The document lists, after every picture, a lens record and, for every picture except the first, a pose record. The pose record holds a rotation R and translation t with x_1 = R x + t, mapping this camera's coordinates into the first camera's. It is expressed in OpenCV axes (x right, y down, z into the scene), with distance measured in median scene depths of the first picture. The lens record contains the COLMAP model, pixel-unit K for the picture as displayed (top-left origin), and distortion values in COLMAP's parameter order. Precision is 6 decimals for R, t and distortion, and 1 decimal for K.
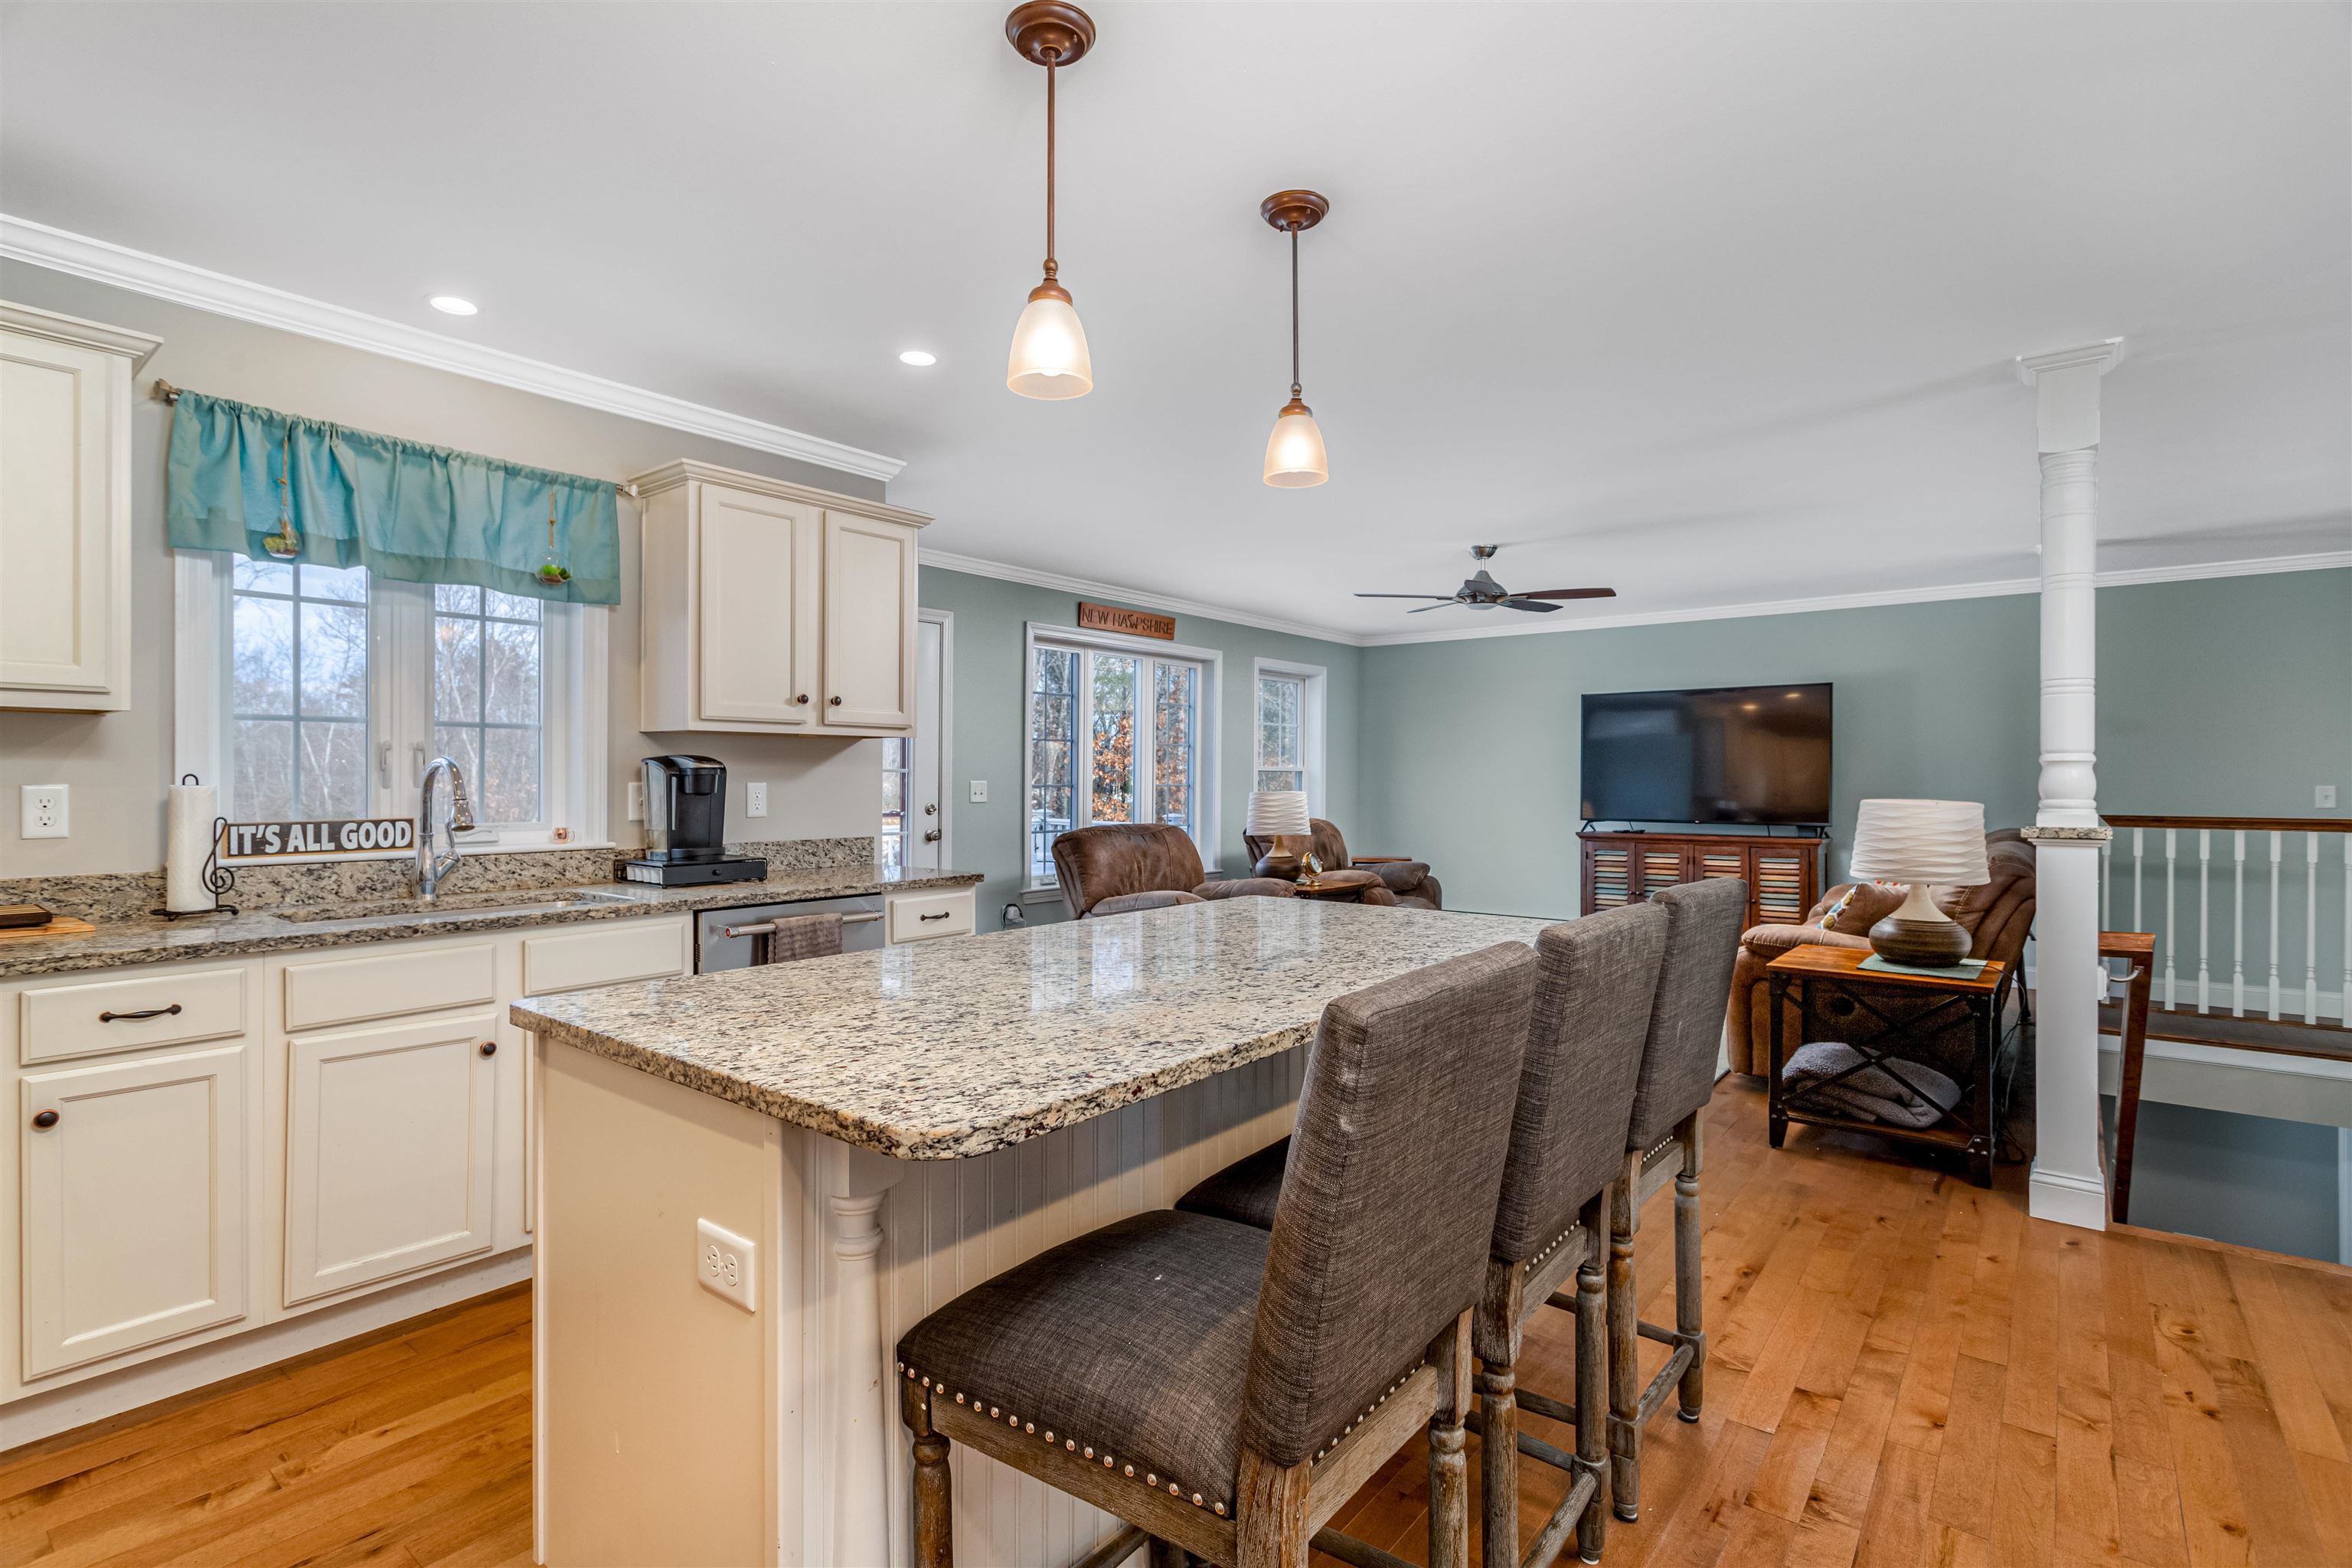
lens RADIAL K [[1118.3, 0, 1165.4], [0, 1118.3, 785.0], [0, 0, 1]] dist [0.003400, -0.000768]
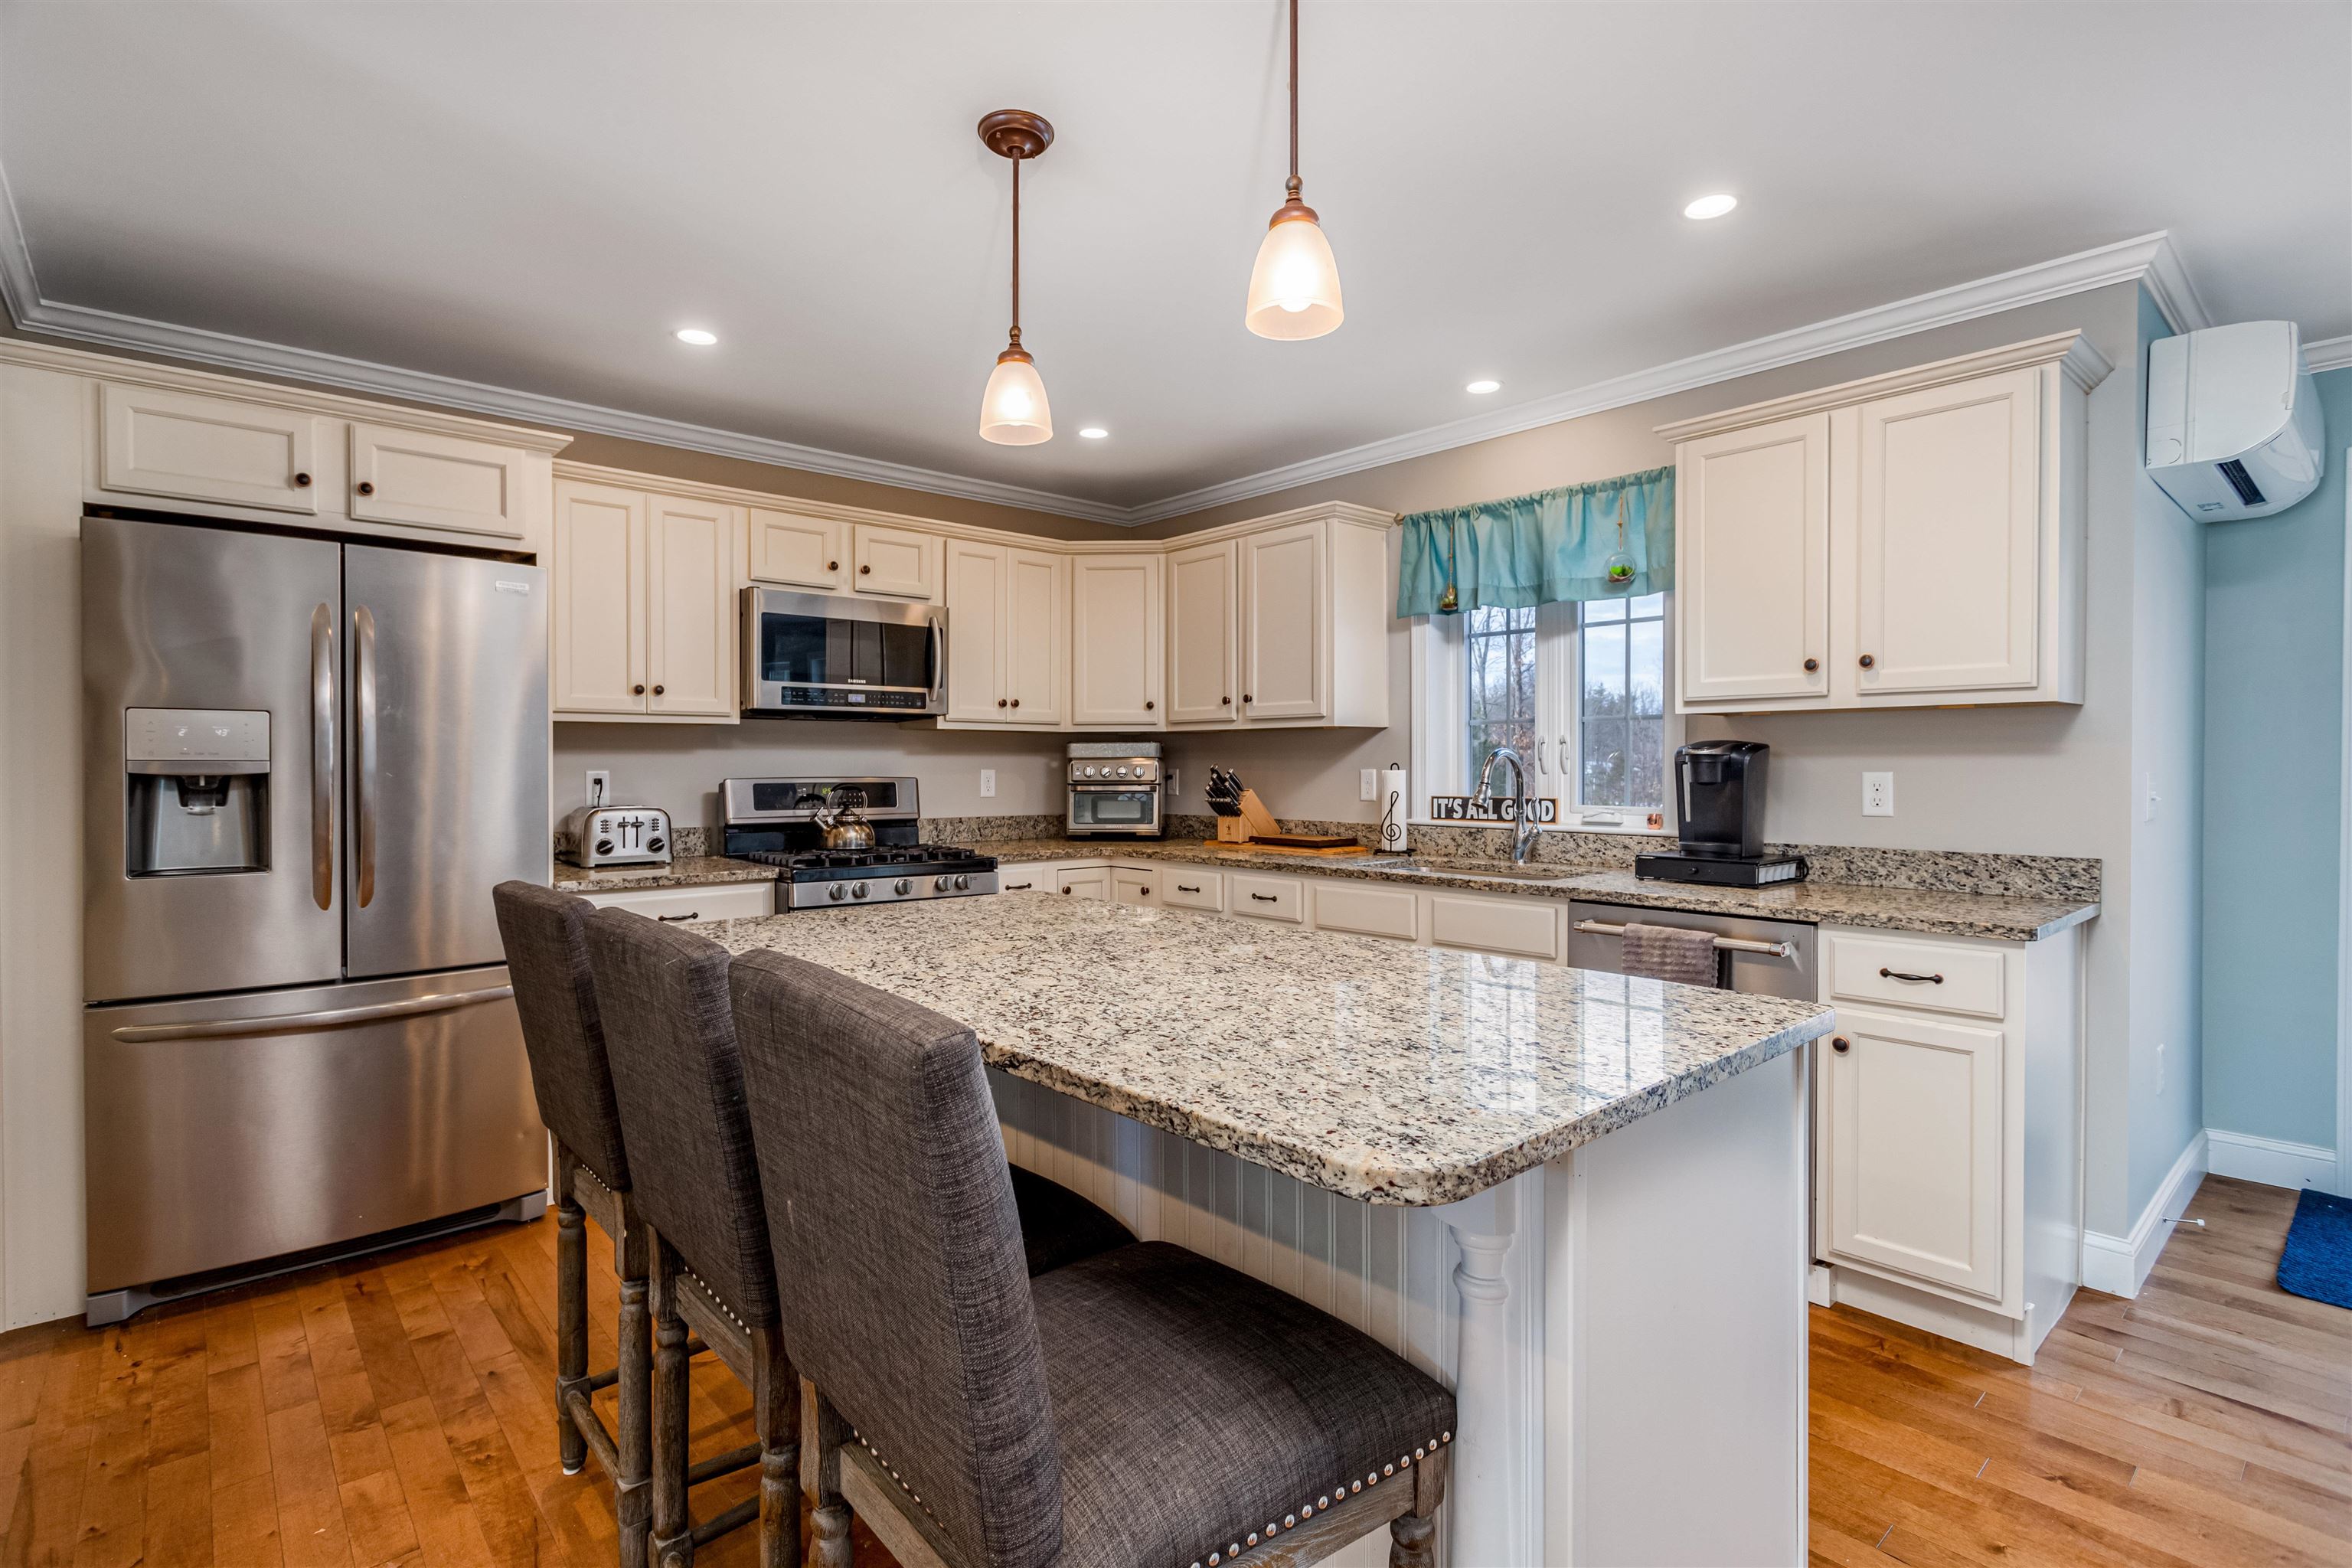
lens RADIAL K [[1118.3, 0, 1170.2], [0, 1118.3, 767.3], [0, 0, 1]] dist [0.003400, -0.000768]
pose [[-0.162037, -0.000291, -0.986785, 0.626292], [-0.007403, 0.999972, 0.000920, -0.002549], [0.986757, 0.007455, -0.162035, 0.829320]]
